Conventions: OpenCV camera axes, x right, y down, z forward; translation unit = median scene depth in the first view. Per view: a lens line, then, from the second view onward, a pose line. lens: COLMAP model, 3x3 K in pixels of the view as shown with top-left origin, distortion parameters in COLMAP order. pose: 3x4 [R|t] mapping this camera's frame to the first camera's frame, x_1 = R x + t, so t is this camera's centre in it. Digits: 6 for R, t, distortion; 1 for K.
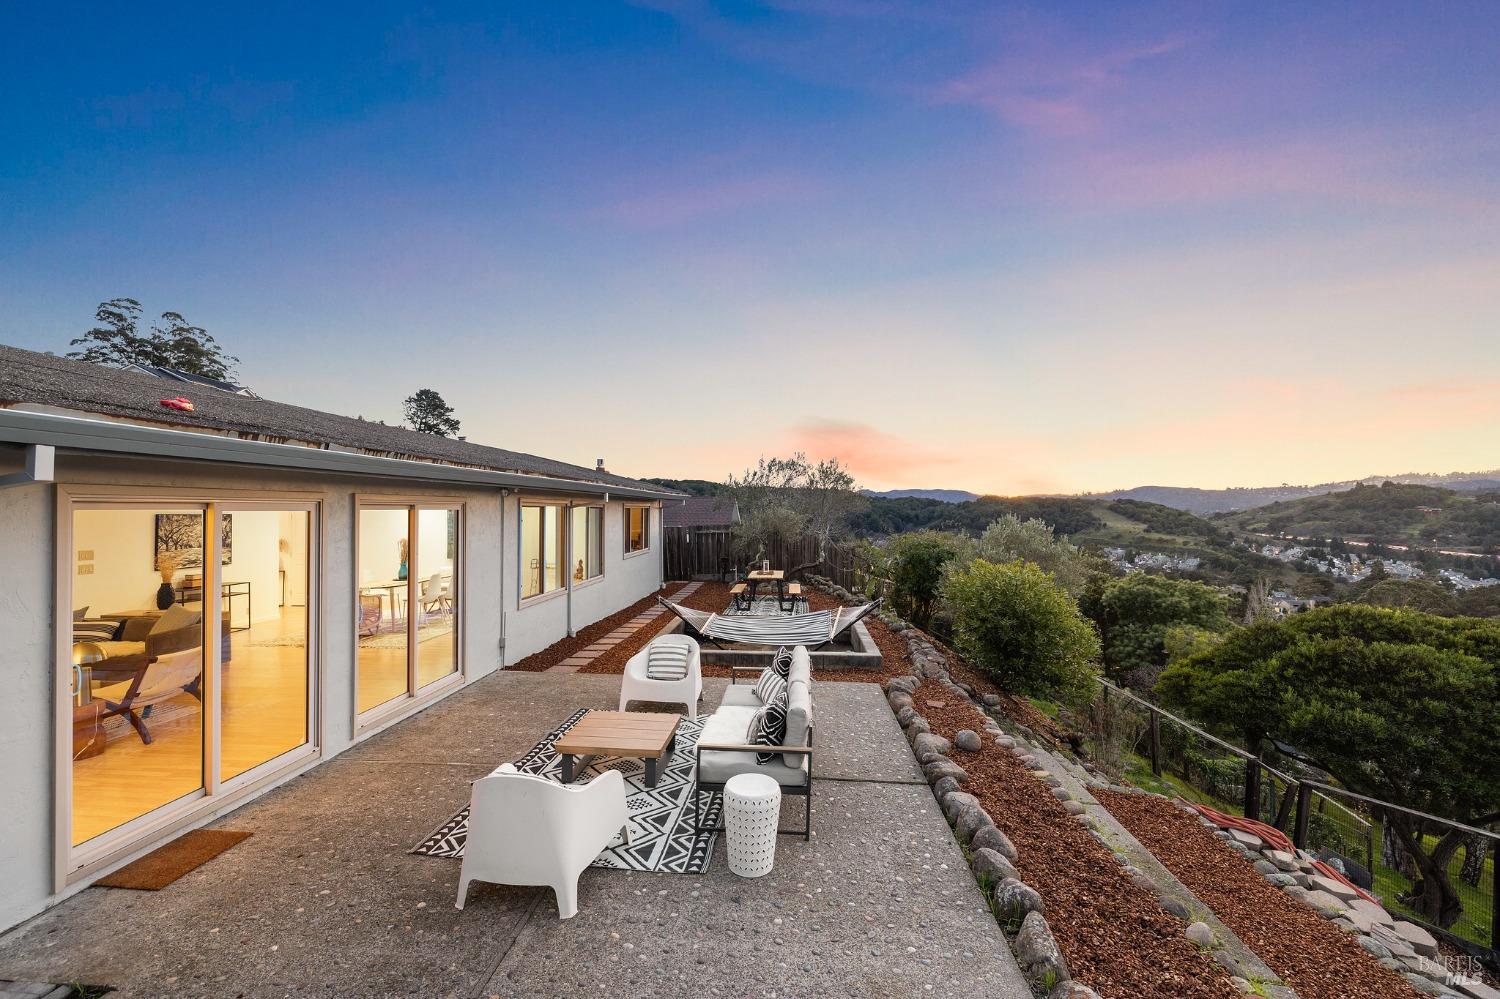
lens RADIAL K [[638.4, 0, 755.3], [0, 638.4, 511.3], [0, 0, 1]] dist [-0.004265, 0.001893]
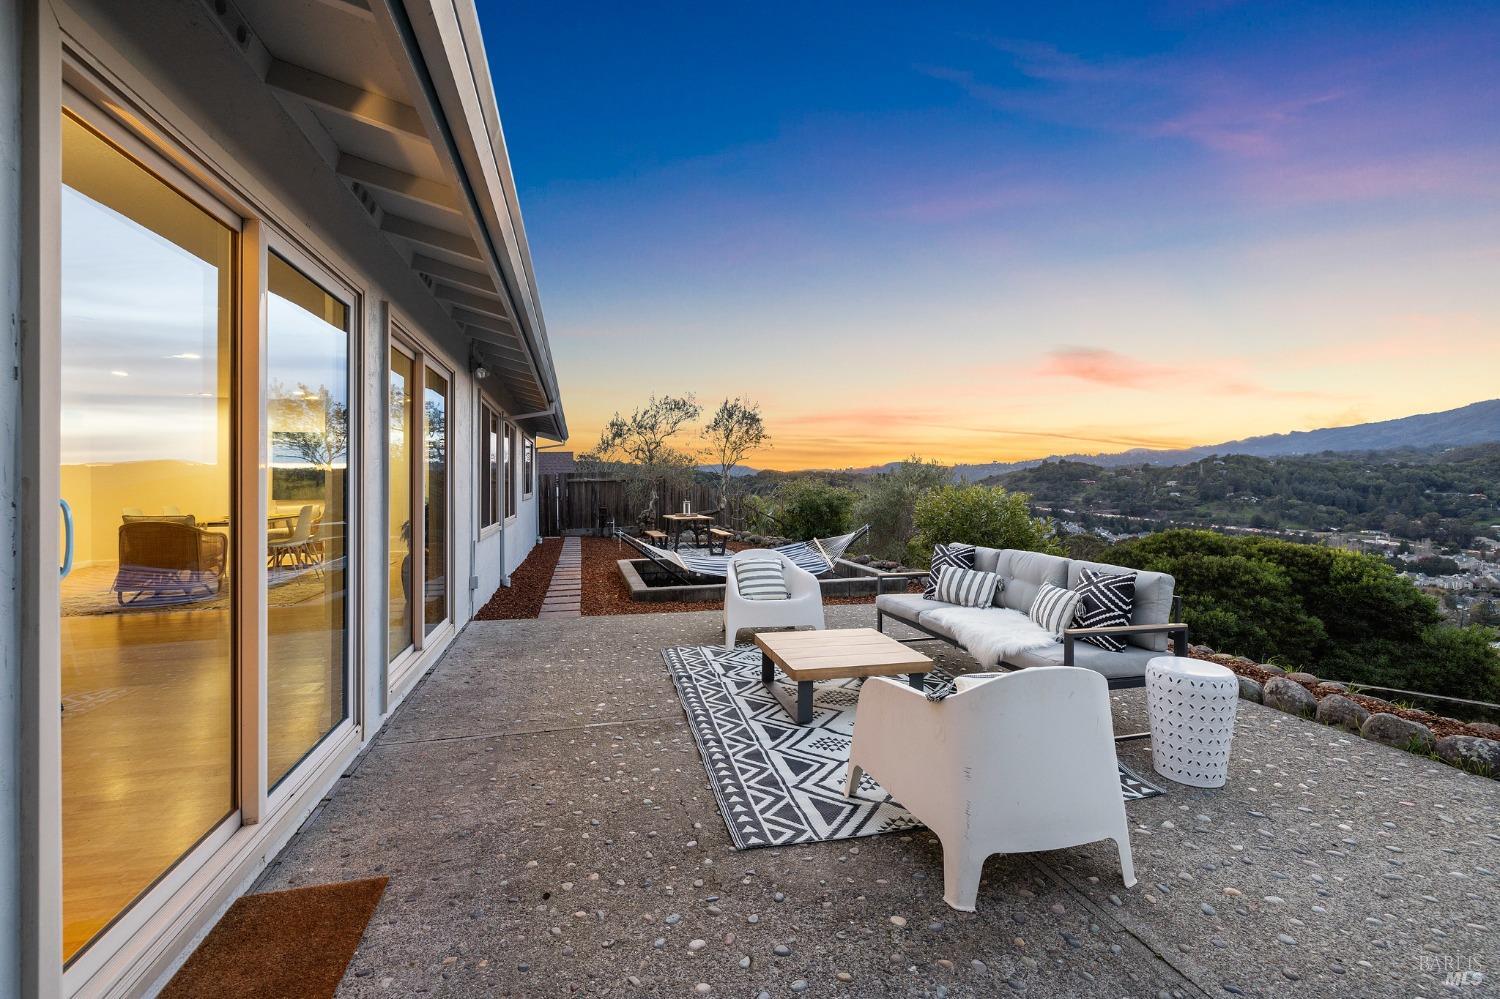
lens RADIAL K [[638.4, 0, 755.5], [0, 638.4, 486.9], [0, 0, 1]] dist [-0.004265, 0.001893]
pose [[0.942599, -0.005172, 0.333887, -0.233132], [0.004937, 0.999987, 0.001553, 0.067694], [-0.333891, 0.000184, 0.942612, 0.147643]]
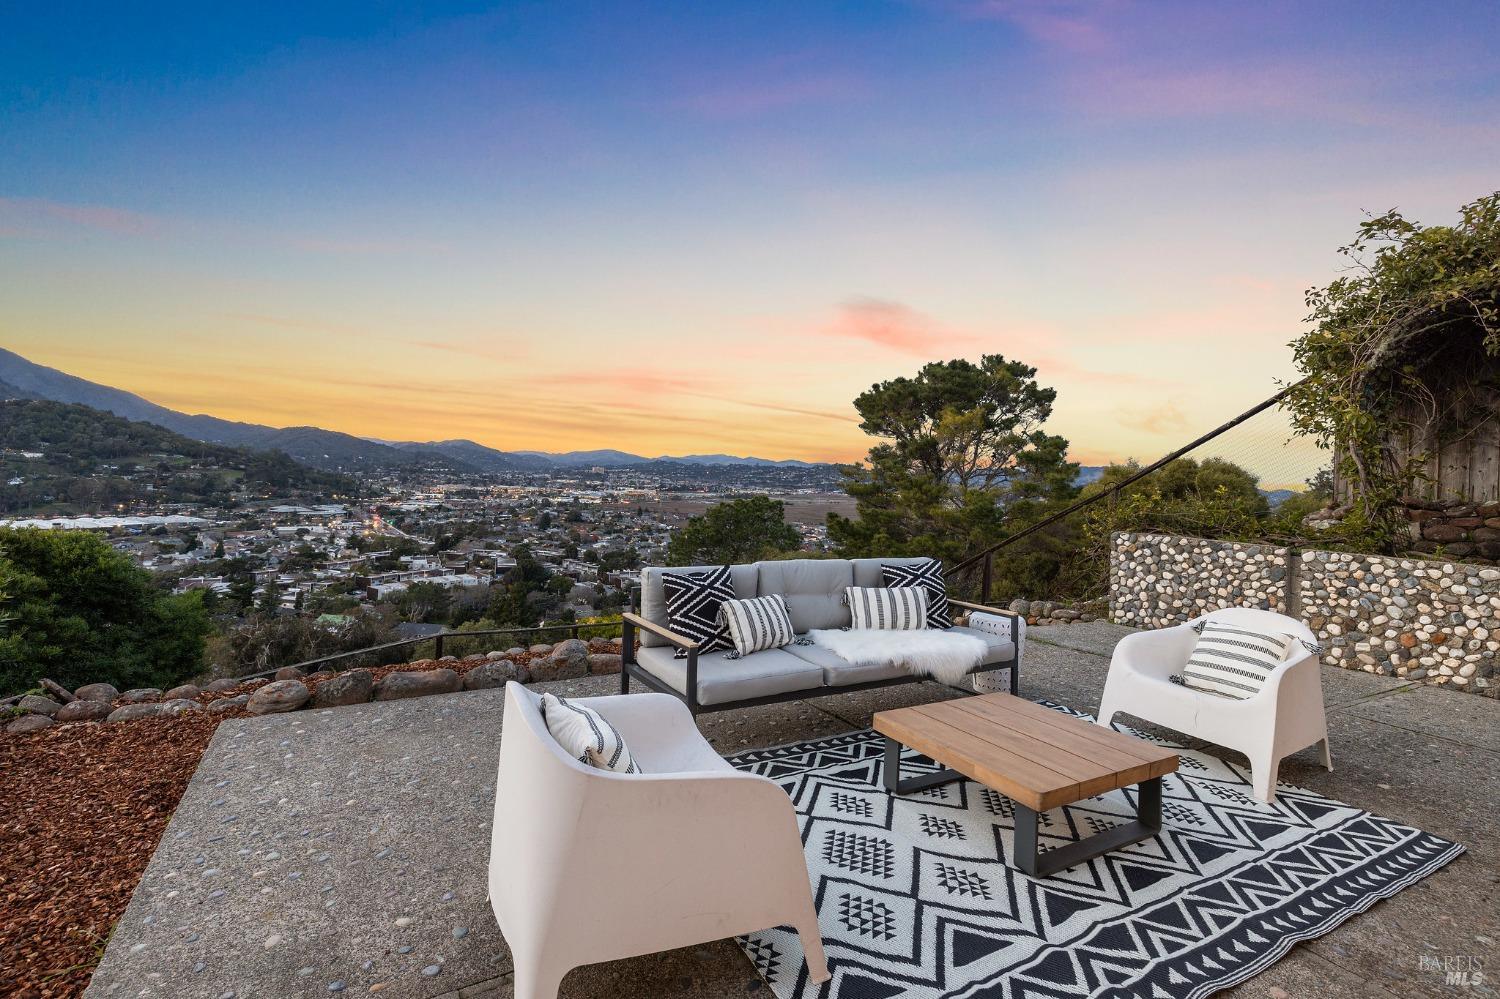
lens RADIAL K [[673.9, 0, 735.3], [0, 673.9, 471.8], [0, 0, 1]] dist [0.003146, -0.000092]
pose [[-0.556800, -0.022519, 0.830341, -0.222630], [-0.040371, 0.999185, 0.000027, 0.064307], [-0.829665, -0.033507, -0.557255, 0.638988]]
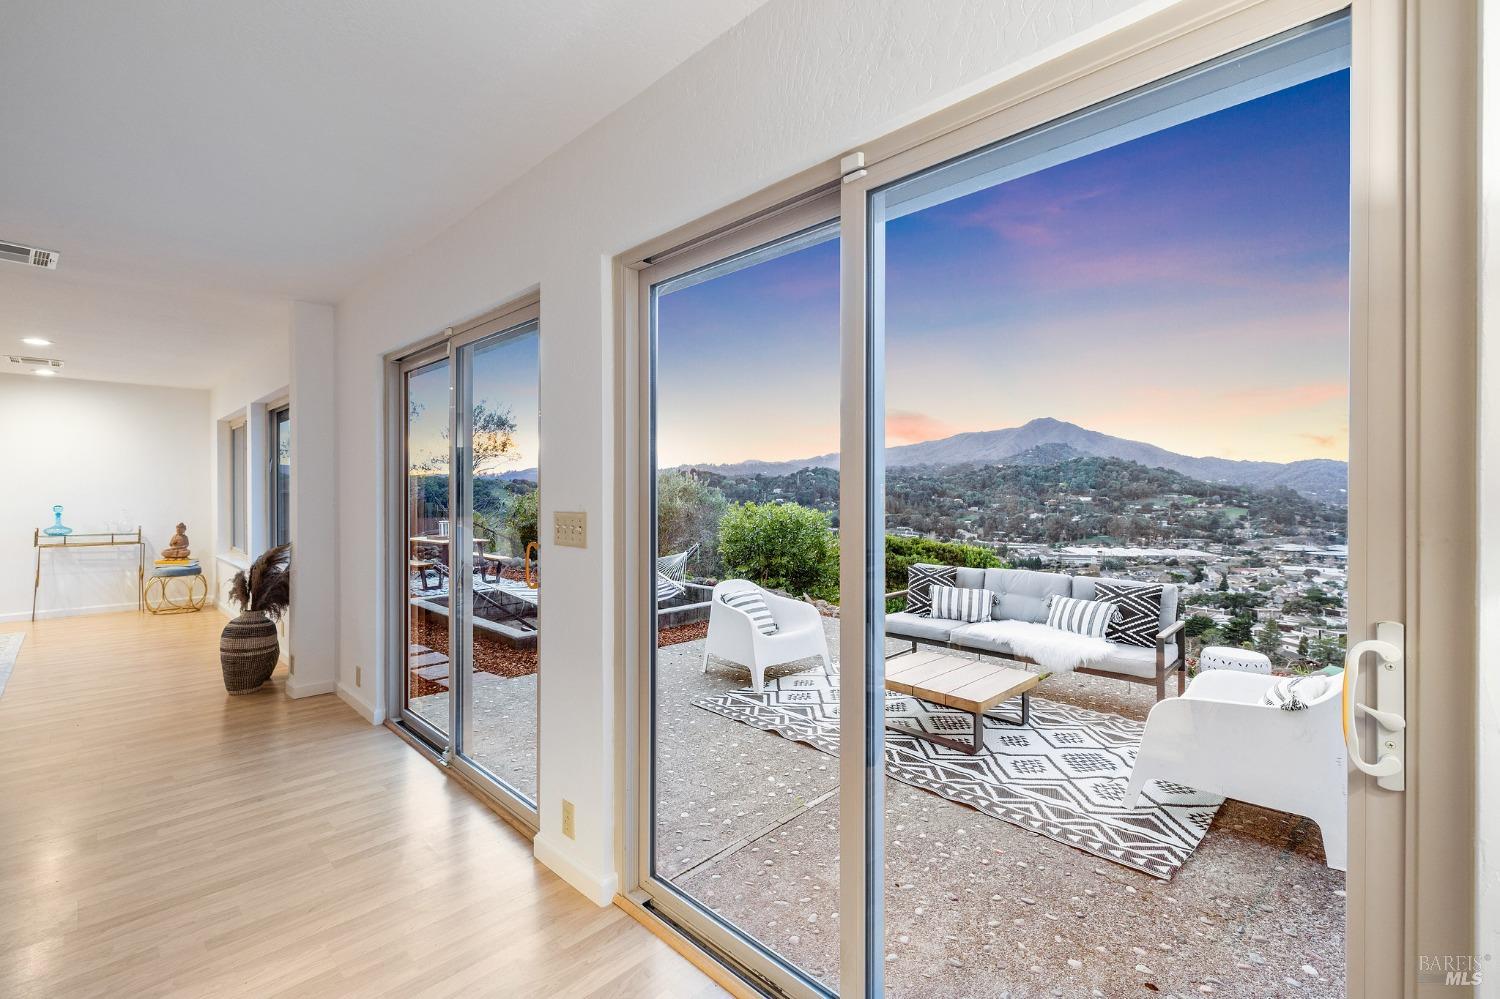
lens RADIAL K [[650.7, 0, 741.5], [0, 650.7, 484.3], [0, 0, 1]] dist [0.000453, -0.000100]
pose [[0.646522, 0.005971, 0.762872, -0.416215], [0.003353, 0.999937, -0.010668, 0.052758], [-0.762888, 0.009455, 0.646461, 0.294164]]
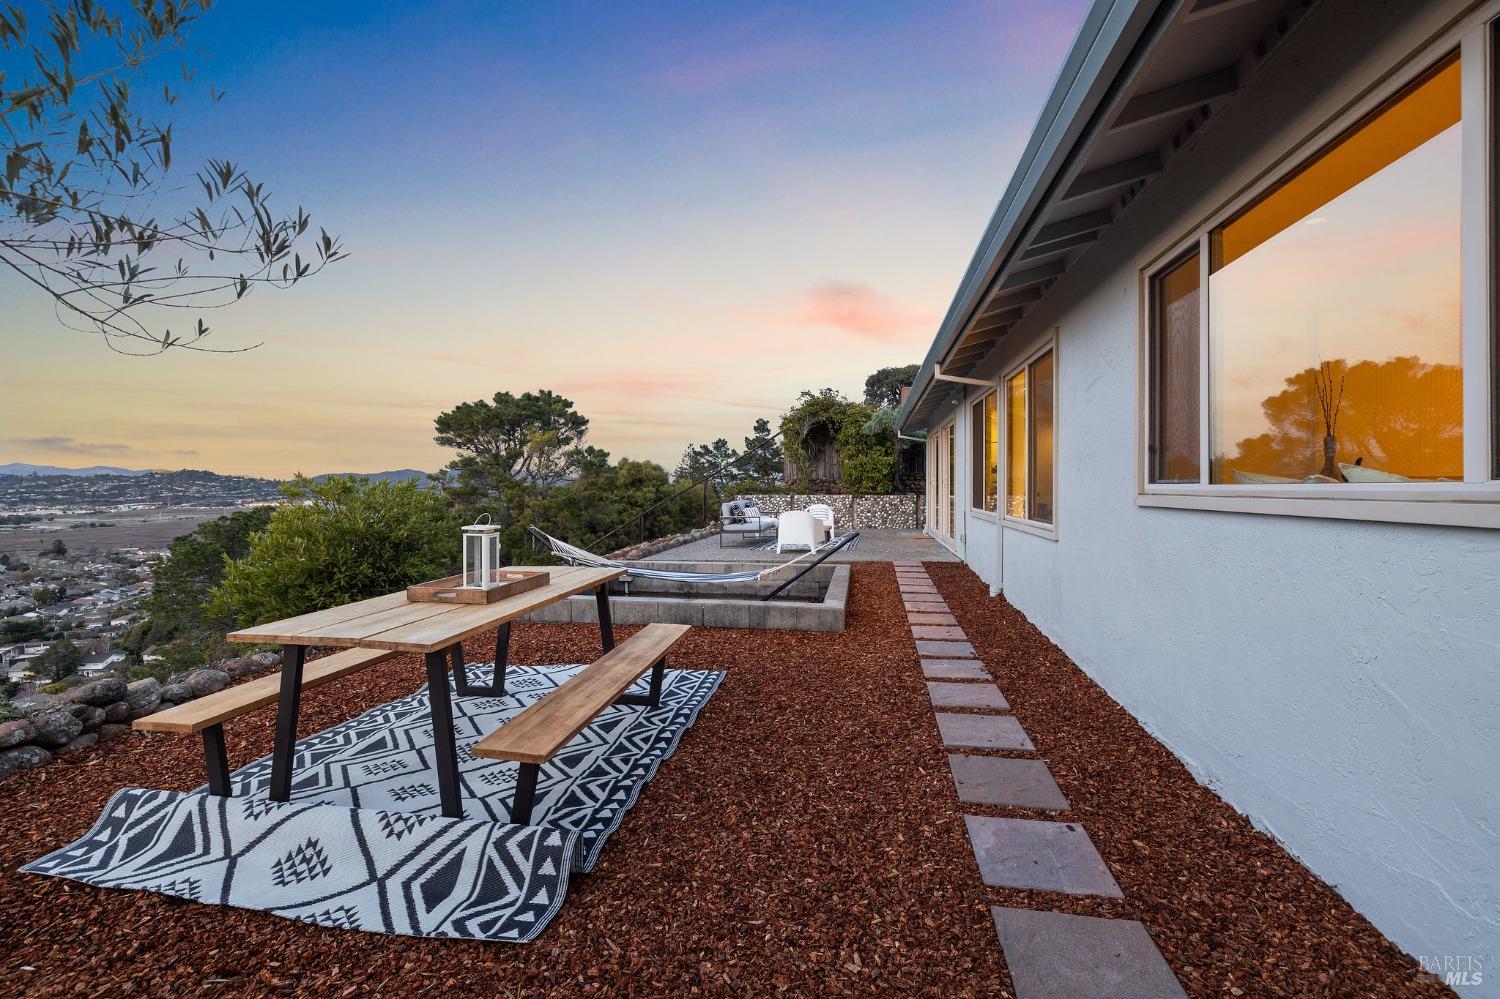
lens RADIAL K [[650.7, 0, 754.9], [0, 650.7, 485.1], [0, 0, 1]] dist [0.000453, -0.000100]
pose [[-0.994756, 0.001732, 0.102258, -0.113259], [0.001861, 0.999998, 0.001164, 0.078556], [-0.102256, 0.001348, -0.994757, 1.489598]]
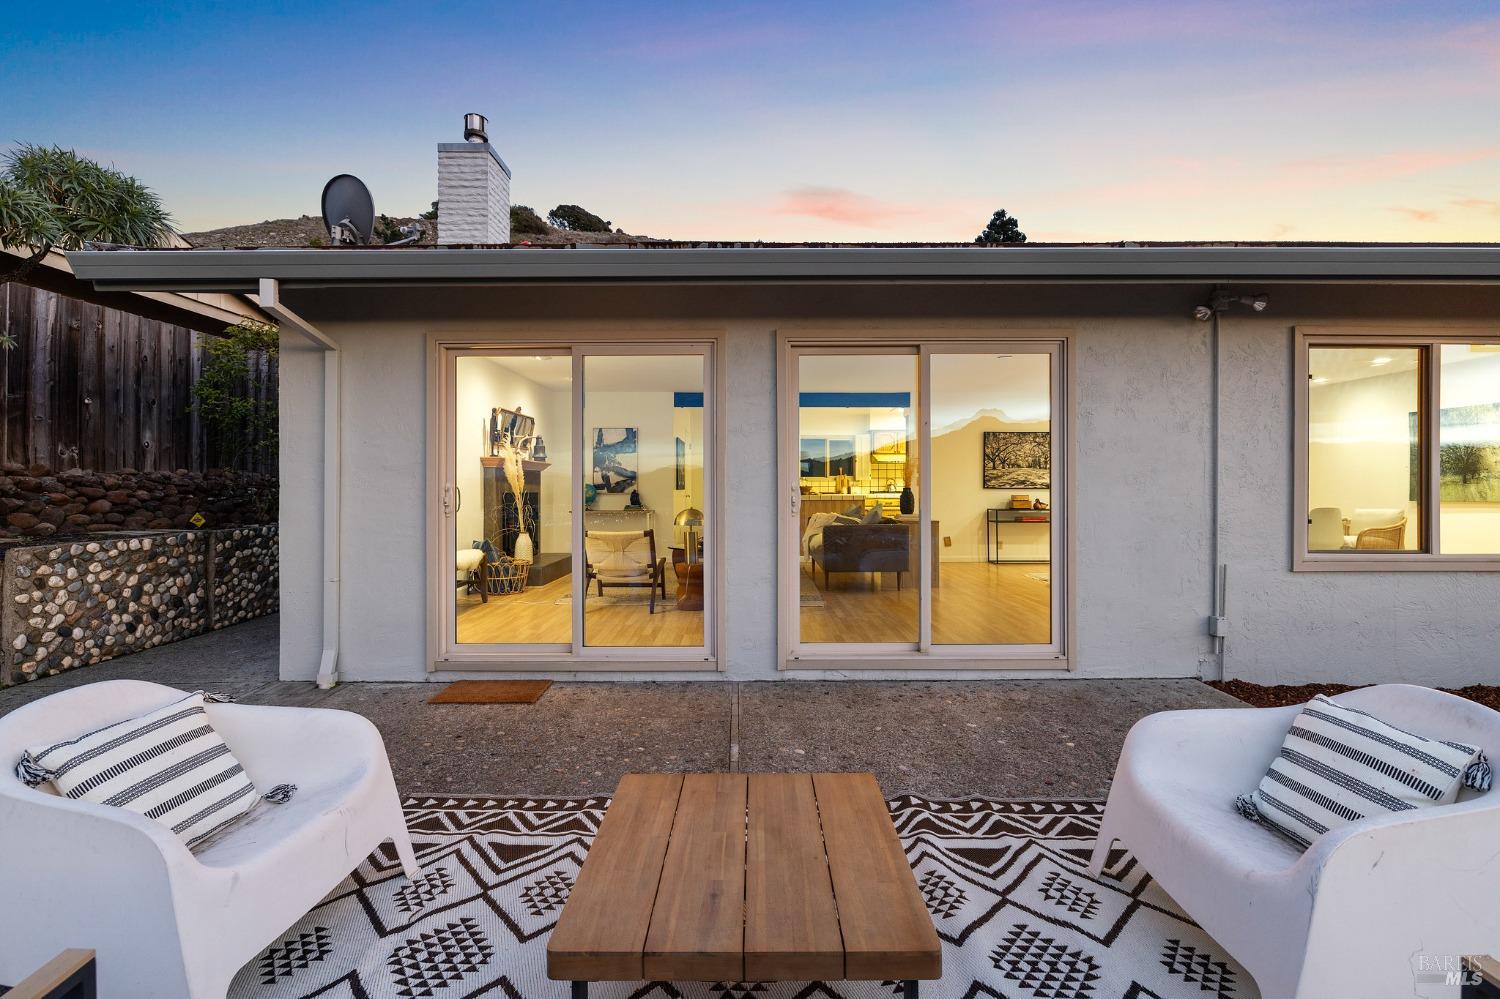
lens RADIAL K [[657.5, 0, 742.4], [0, 657.5, 501.1], [0, 0, 1]] dist [-0.006153, 0.000313]
pose [[0.067625, 0.023190, -0.997441, 0.051490], [-0.000834, 0.999731, 0.023187, 0.068549], [0.997710, -0.000736, 0.067626, 0.421742]]
